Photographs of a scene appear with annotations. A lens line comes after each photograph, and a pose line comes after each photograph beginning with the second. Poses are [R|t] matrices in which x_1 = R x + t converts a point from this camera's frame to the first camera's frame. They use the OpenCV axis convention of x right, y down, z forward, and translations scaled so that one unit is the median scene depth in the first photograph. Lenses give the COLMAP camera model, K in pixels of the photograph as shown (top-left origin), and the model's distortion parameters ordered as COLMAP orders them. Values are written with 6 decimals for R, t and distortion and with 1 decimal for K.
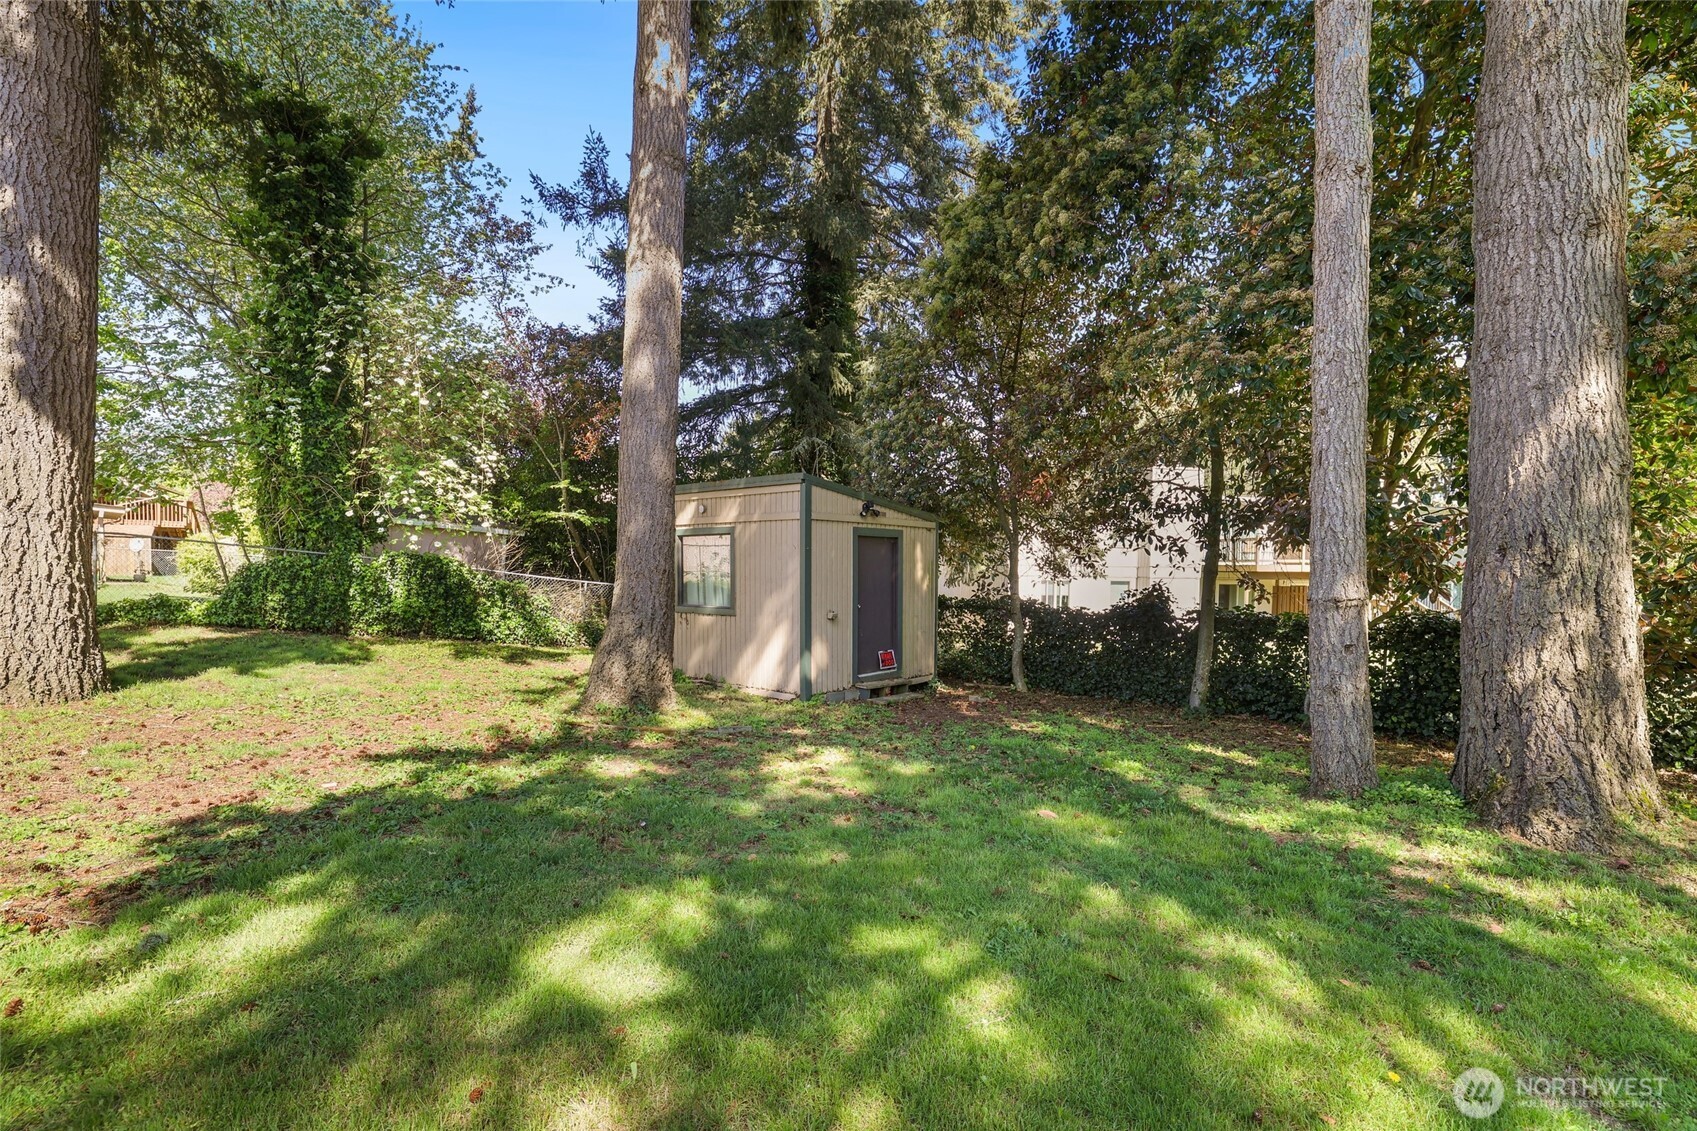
lens RADIAL K [[780.7, 0, 846.0], [0, 780.7, 580.3], [0, 0, 1]] dist [-0.013077, 0.000640]
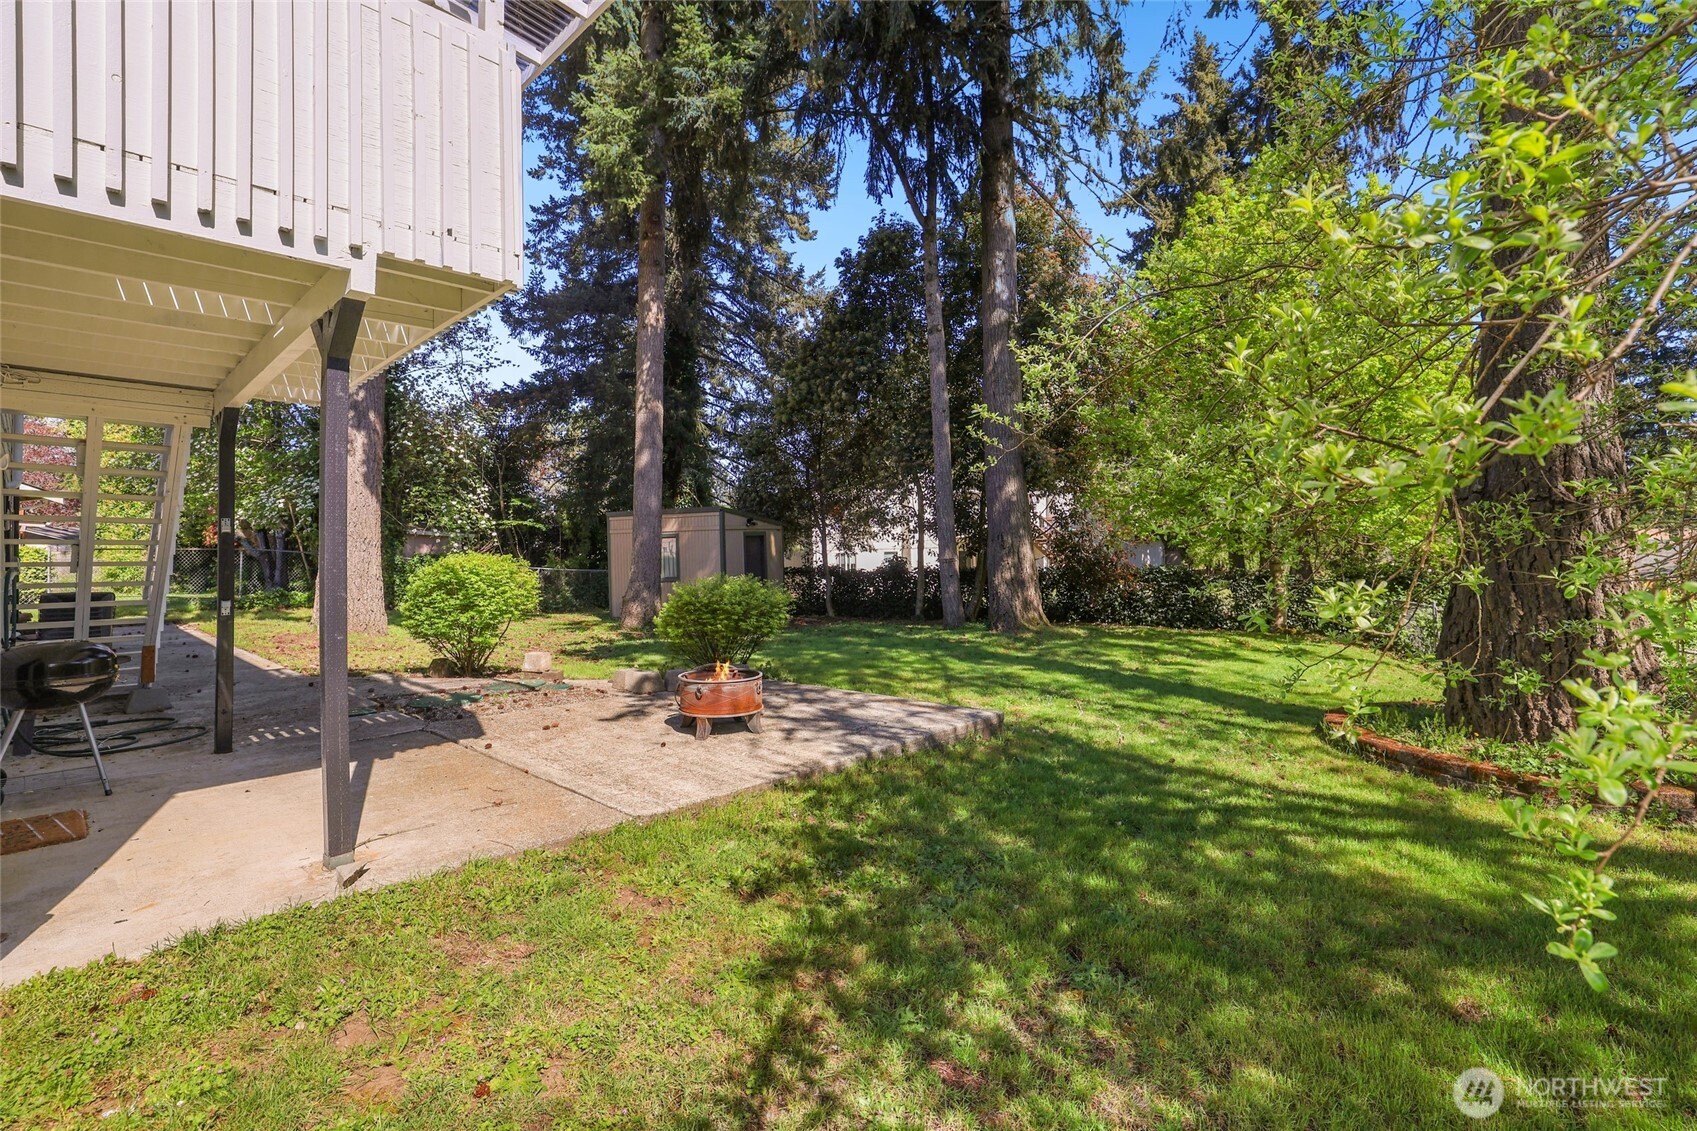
lens RADIAL K [[780.7, 0, 845.1], [0, 780.7, 526.0], [0, 0, 1]] dist [-0.013077, 0.000640]
pose [[0.964939, -0.033383, 0.260342, -0.192414], [0.042911, 0.998598, -0.031001, -0.010049], [-0.258942, 0.041086, 0.965019, -0.701339]]
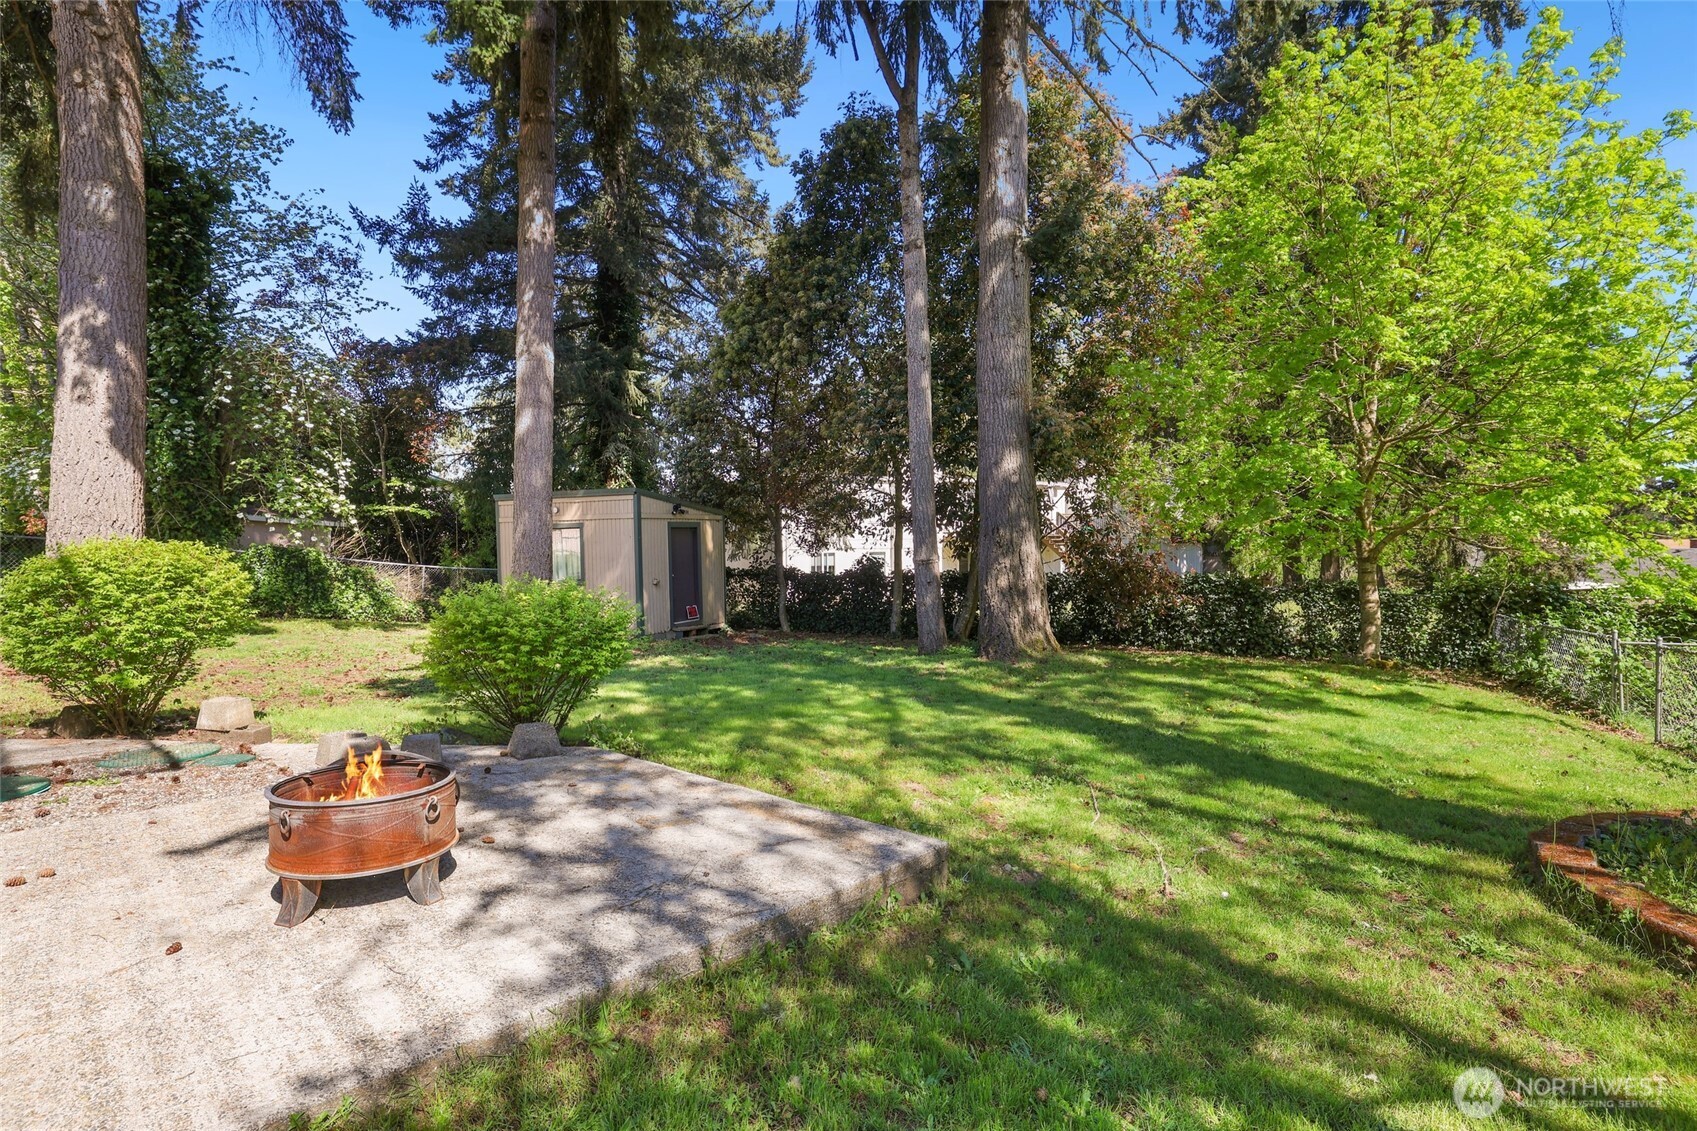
lens RADIAL K [[874.1, 0, 833.8], [0, 874.1, 568.2], [0, 0, 1]] dist [-0.002229, 0.002540]
pose [[0.967489, -0.033221, 0.250722, -0.080890], [0.029257, 0.999381, 0.019523, -0.002968], [-0.251216, -0.011553, 0.967862, -0.525051]]
